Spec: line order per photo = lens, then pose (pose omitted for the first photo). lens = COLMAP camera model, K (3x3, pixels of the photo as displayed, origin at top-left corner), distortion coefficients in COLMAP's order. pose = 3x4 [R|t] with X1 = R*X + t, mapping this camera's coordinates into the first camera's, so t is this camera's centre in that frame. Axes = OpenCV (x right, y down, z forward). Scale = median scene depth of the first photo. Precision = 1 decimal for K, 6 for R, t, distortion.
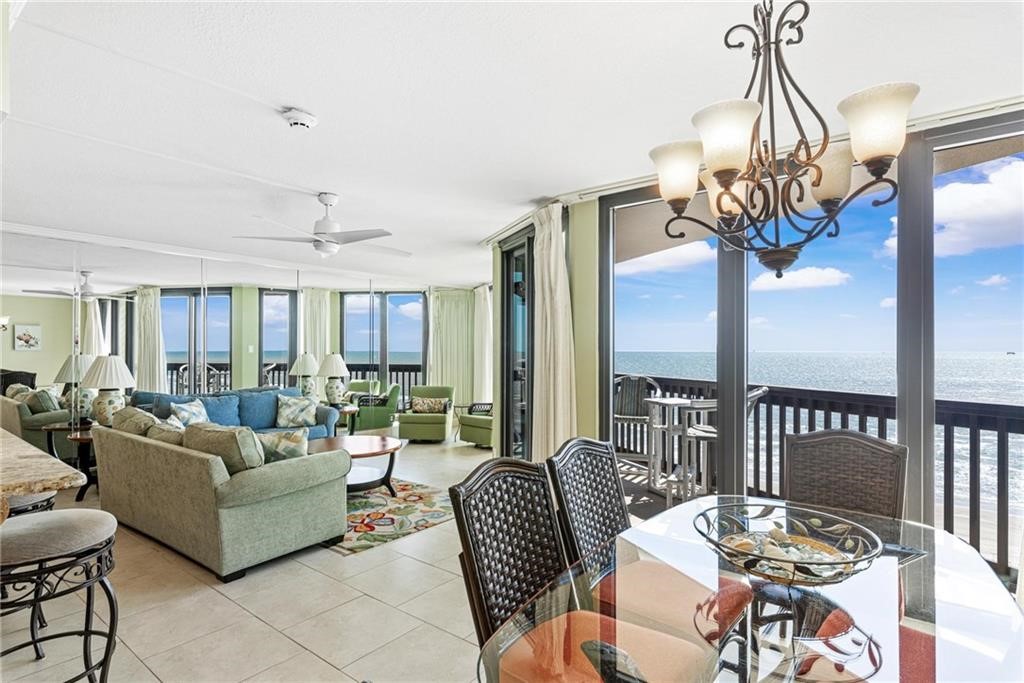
lens RADIAL K [[533.6, 0, 512.0], [0, 533.6, 341.5], [0, 0, 1]] dist [-0.012324, 0.000595]
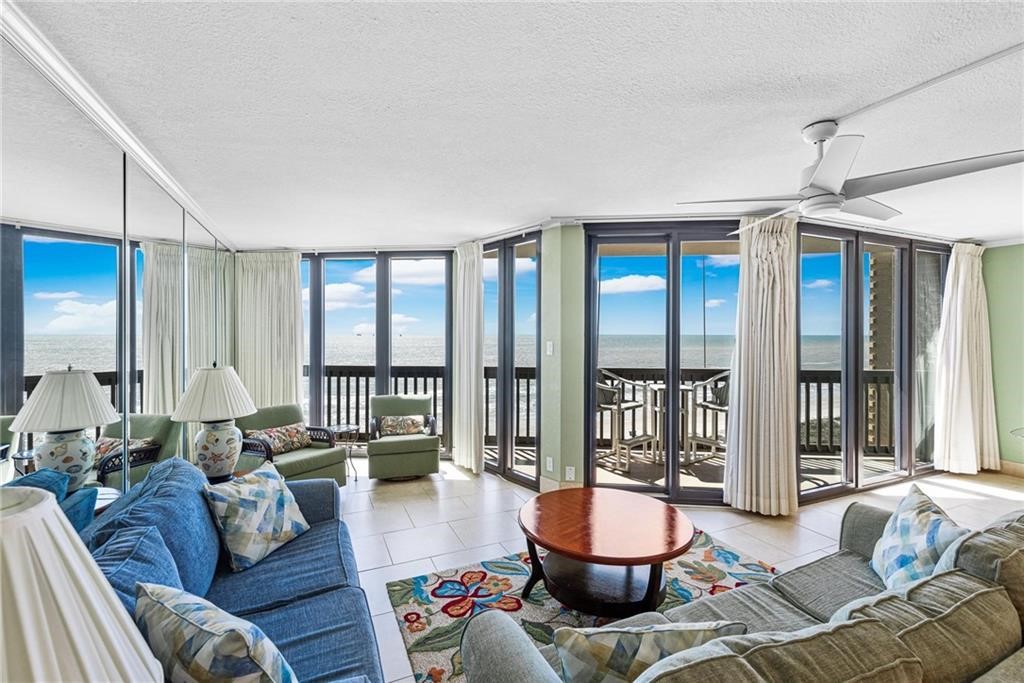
lens RADIAL K [[455.8, 0, 515.4], [0, 455.8, 331.9], [0, 0, 1]] dist [0.001262, 0.000019]
pose [[0.456448, 0.000761, 0.889750, -0.624250], [-0.014555, 0.999872, 0.006611, -0.013559], [-0.889631, -0.015968, 0.456401, 0.659831]]
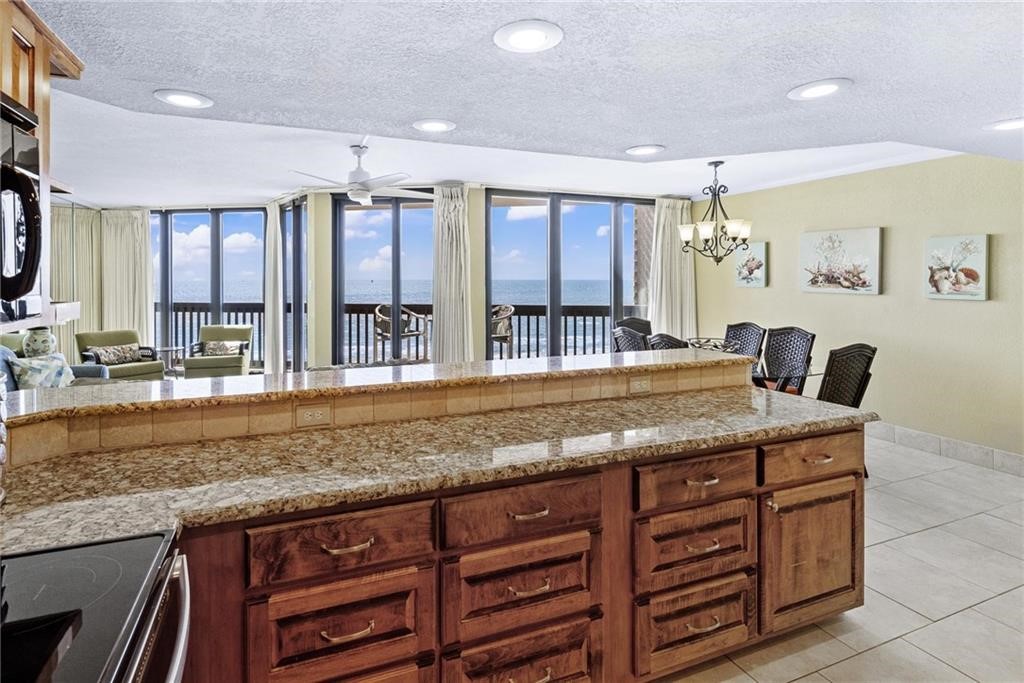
lens RADIAL K [[525.8, 0, 478.3], [0, 525.8, 283.2], [0, 0, 1]] dist [0.000931, 0.000691]
pose [[0.509344, -0.010797, 0.860495, -0.710007], [-0.010395, 0.999771, 0.018698, -0.013566], [-0.860500, -0.018469, 0.509115, 0.141981]]
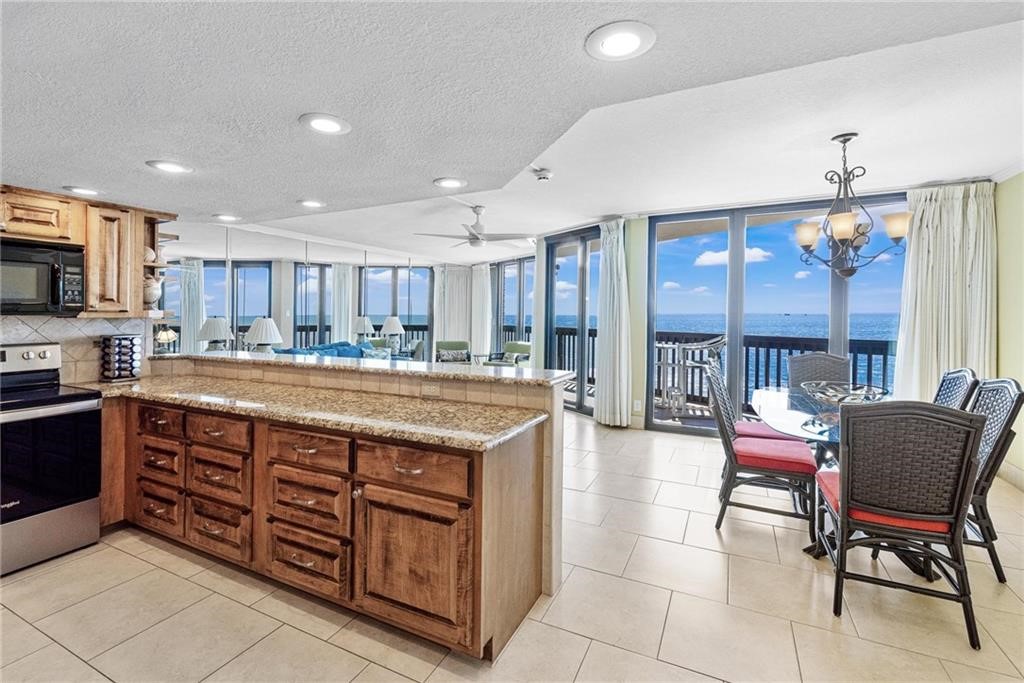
lens RADIAL K [[460.8, 0, 499.7], [0, 460.8, 313.0], [0, 0, 1]] dist [0.000398, -0.000083]
pose [[0.982318, -0.001830, 0.187214, -0.320035], [-0.000899, 0.999895, 0.014492, -0.002561], [-0.187220, -0.014404, 0.982212, -0.168781]]
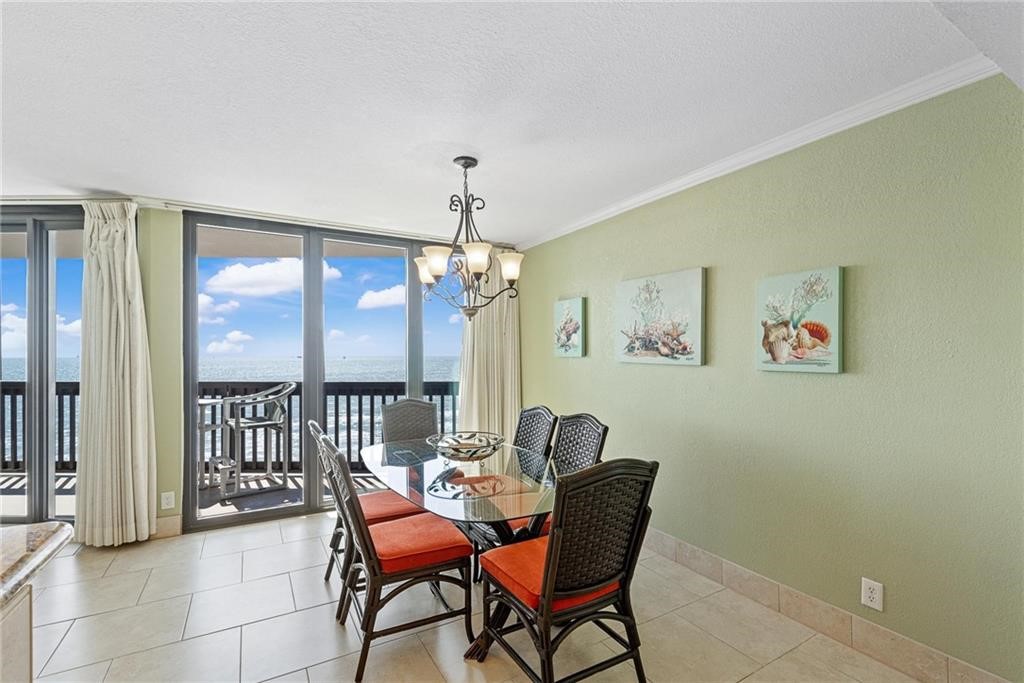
lens RADIAL K [[462.4, 0, 511.9], [0, 462.4, 356.3], [0, 0, 1]] dist [0.002430, 0.000364]
pose [[0.379780, -0.004704, 0.925065, -0.264272], [-0.012326, 0.999873, 0.010144, -0.000507], [-0.924995, -0.015255, 0.379674, 0.032986]]
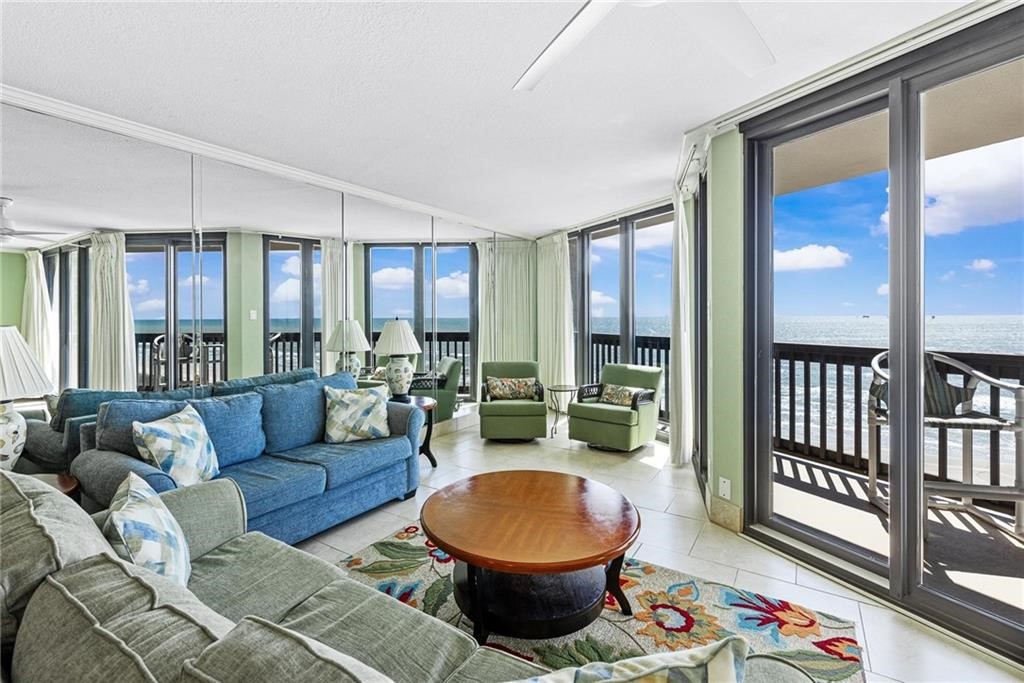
lens RADIAL K [[460.8, 0, 499.7], [0, 460.8, 313.0], [0, 0, 1]] dist [0.000398, -0.000083]
pose [[0.996502, -0.005942, 0.083363, -0.281739], [0.005217, 0.999947, 0.008920, 0.010970], [-0.083411, -0.008454, 0.996479, 0.453647]]
